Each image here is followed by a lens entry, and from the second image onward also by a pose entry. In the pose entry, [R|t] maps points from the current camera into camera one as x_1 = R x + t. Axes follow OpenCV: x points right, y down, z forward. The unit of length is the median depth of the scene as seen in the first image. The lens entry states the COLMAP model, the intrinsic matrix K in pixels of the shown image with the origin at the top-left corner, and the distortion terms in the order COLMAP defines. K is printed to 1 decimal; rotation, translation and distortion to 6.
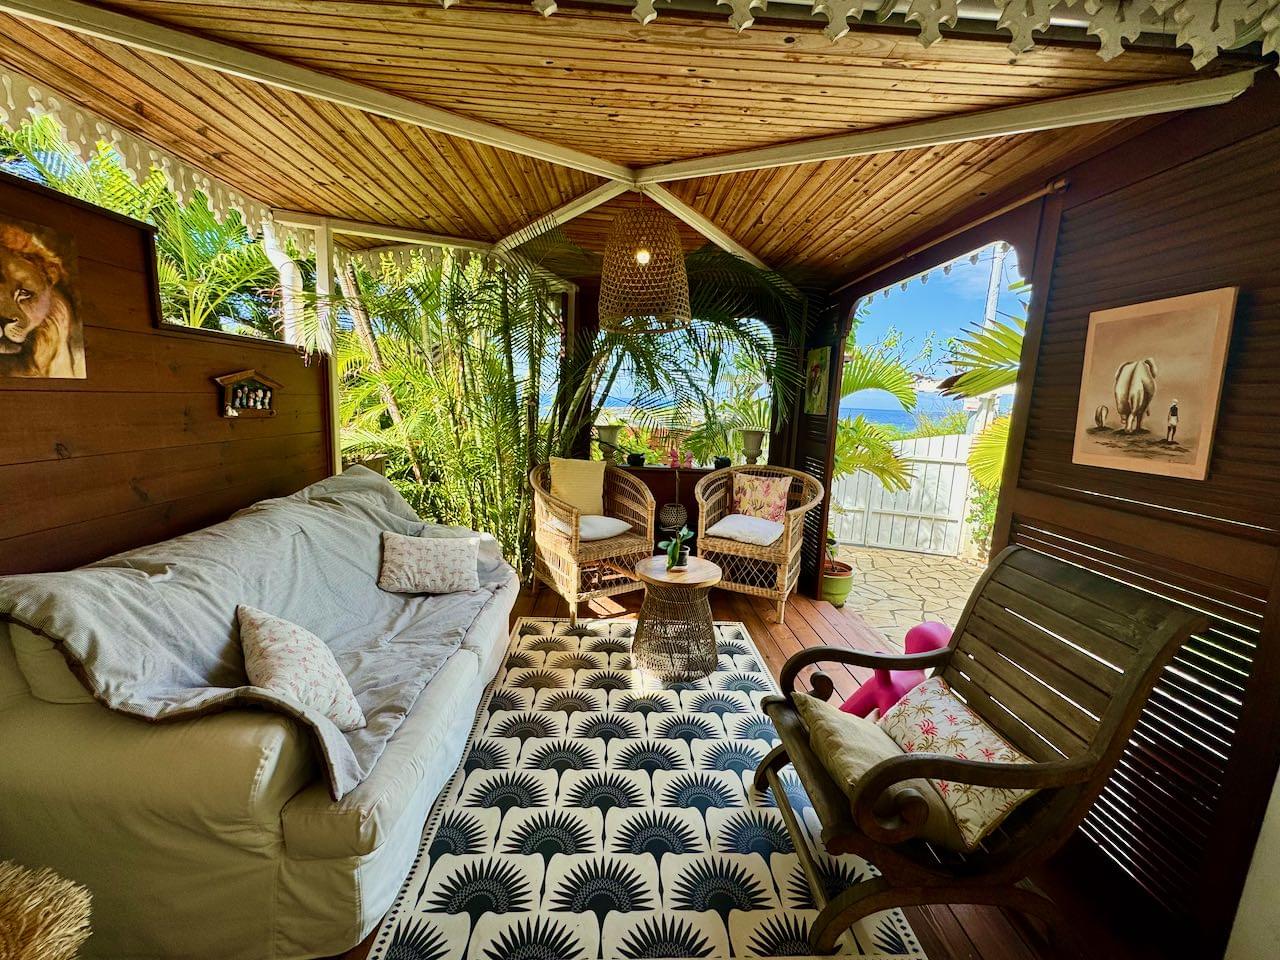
lens RADIAL K [[516.7, 0, 638.8], [0, 516.7, 482.3], [0, 0, 1]] dist [-0.000751, 0.000072]
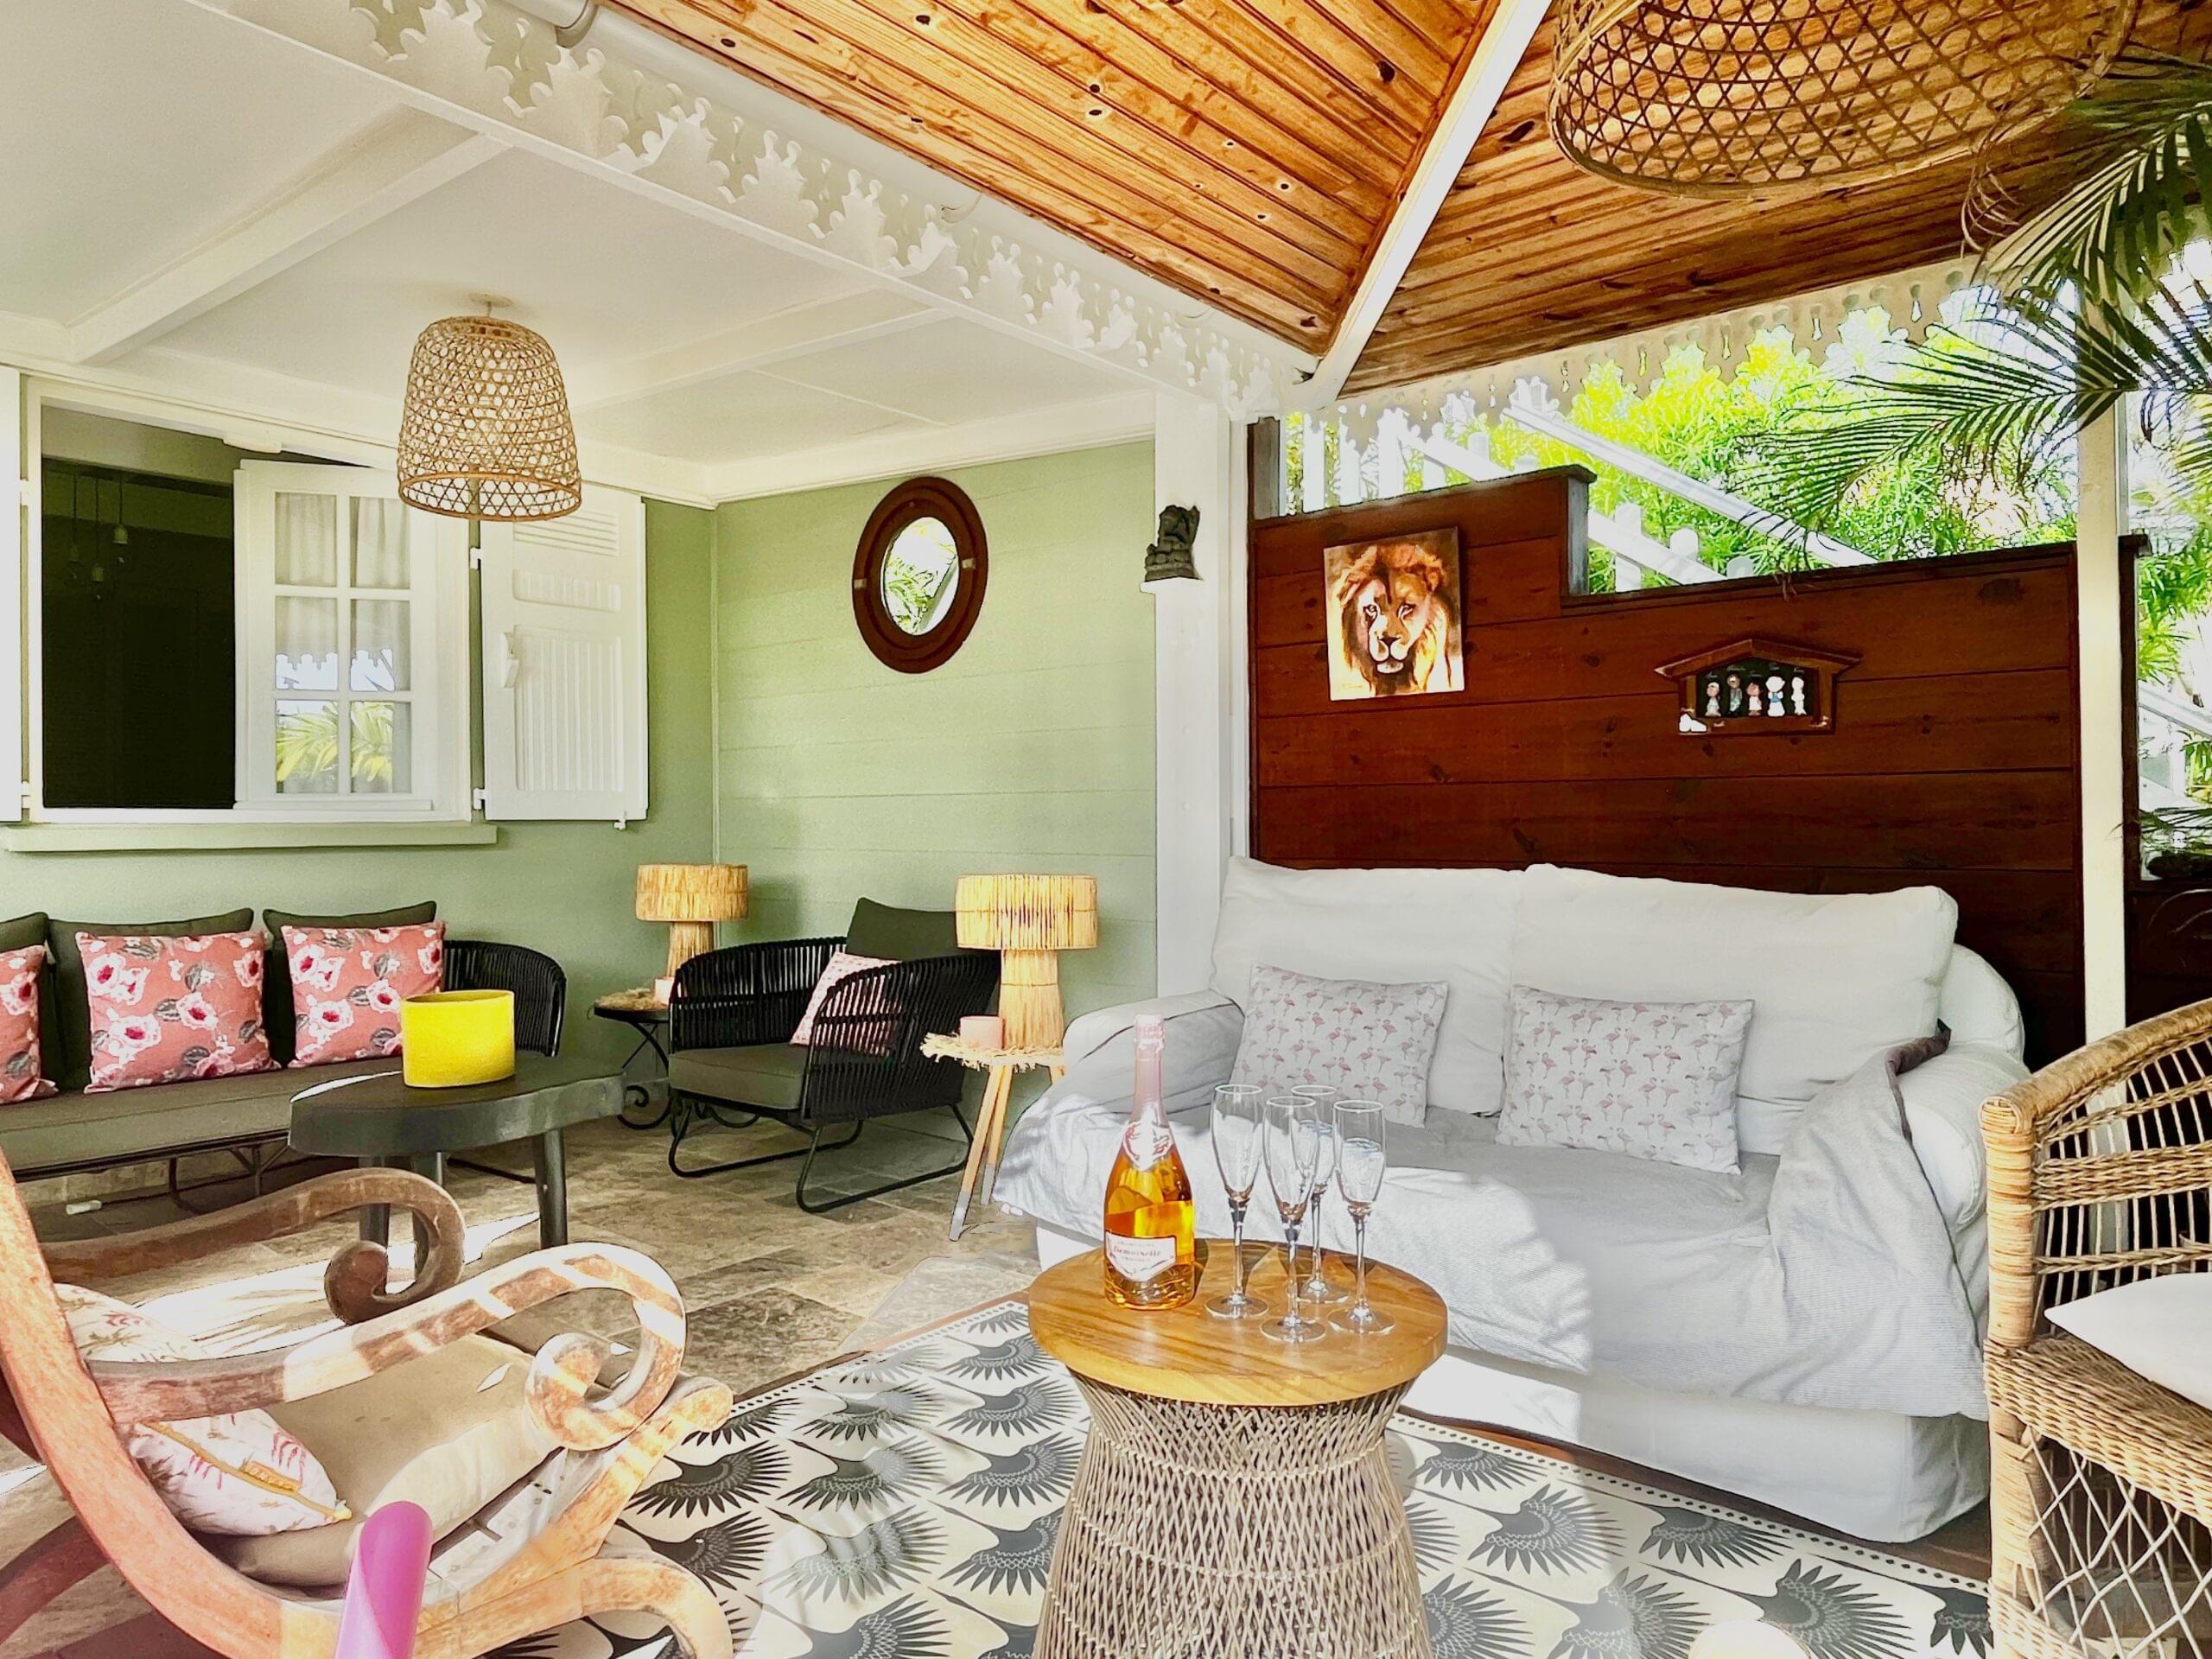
lens RADIAL K [[1392.8, 0, 1106.0], [0, 1392.8, 829.5], [0, 0, 1]] dist [0.000432, 0.000430]
pose [[-0.671465, -0.048130, -0.739472, 0.945941], [-0.148912, 0.986297, 0.071021, -0.049819], [0.725921, 0.157804, -0.669431, 2.064285]]
